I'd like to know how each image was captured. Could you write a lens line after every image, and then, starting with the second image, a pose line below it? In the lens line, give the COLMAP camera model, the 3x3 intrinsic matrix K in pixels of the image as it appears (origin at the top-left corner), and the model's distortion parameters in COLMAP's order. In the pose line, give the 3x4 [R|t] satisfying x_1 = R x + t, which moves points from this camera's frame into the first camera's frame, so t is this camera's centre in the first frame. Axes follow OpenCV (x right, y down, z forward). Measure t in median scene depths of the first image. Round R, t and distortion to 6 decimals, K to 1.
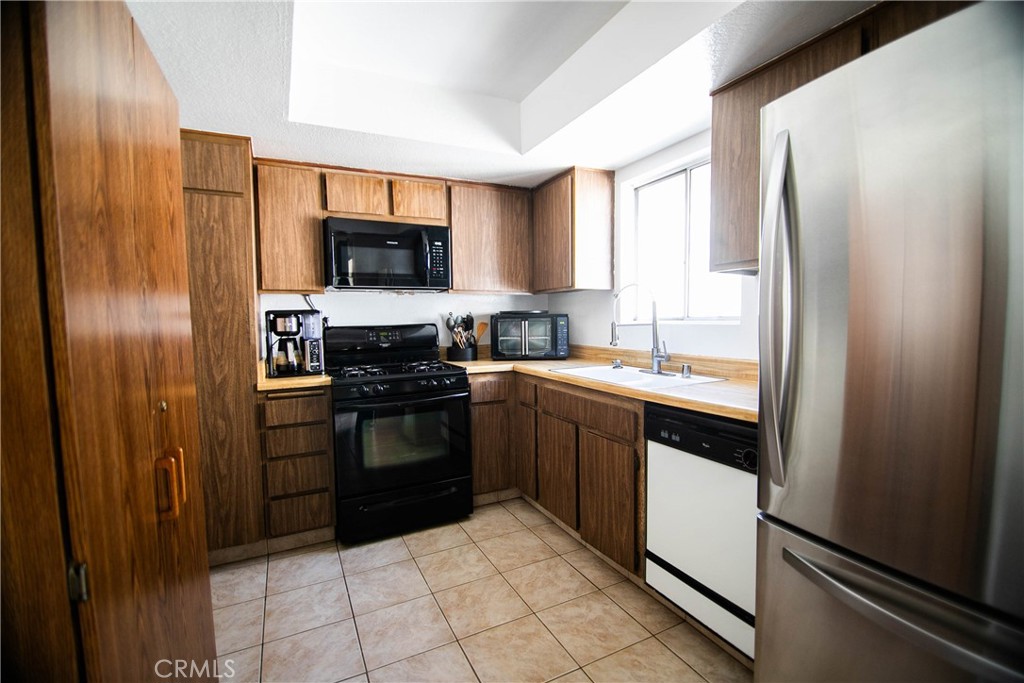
lens RADIAL K [[455.7, 0, 513.2], [0, 455.7, 342.5], [0, 0, 1]] dist [-0.000593, -0.012046]
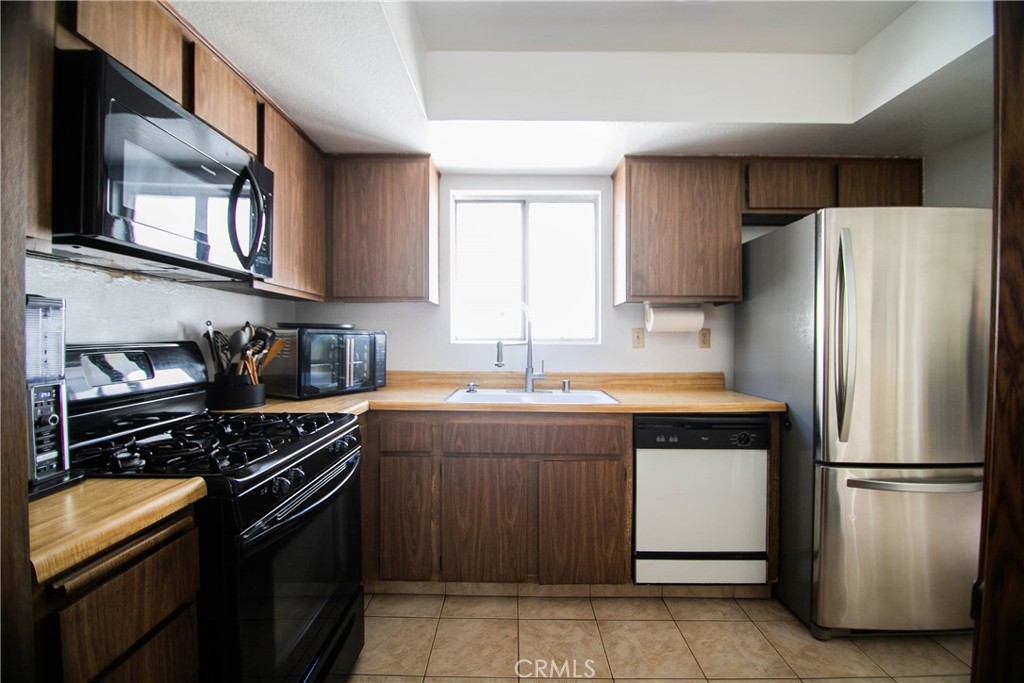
lens RADIAL K [[455.7, 0, 513.2], [0, 455.7, 342.5], [0, 0, 1]] dist [-0.000593, -0.012046]
pose [[0.447611, 0.009121, 0.894182, -0.731657], [0.034790, 0.999013, -0.027606, -0.019610], [-0.893551, 0.043466, 0.446852, 0.685549]]
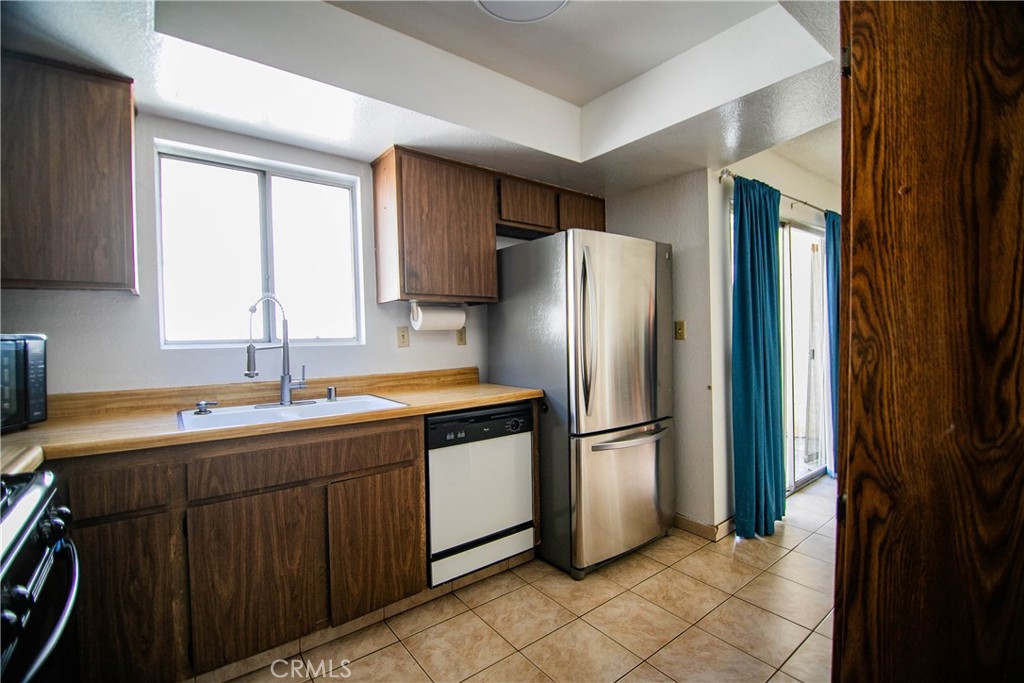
lens RADIAL K [[455.7, 0, 513.2], [0, 455.7, 342.5], [0, 0, 1]] dist [-0.000593, -0.012046]
pose [[-0.200166, 0.001567, 0.979761, -0.709976], [0.069497, 0.997503, 0.012603, -0.034943], [-0.977294, 0.070614, -0.199776, 0.897524]]
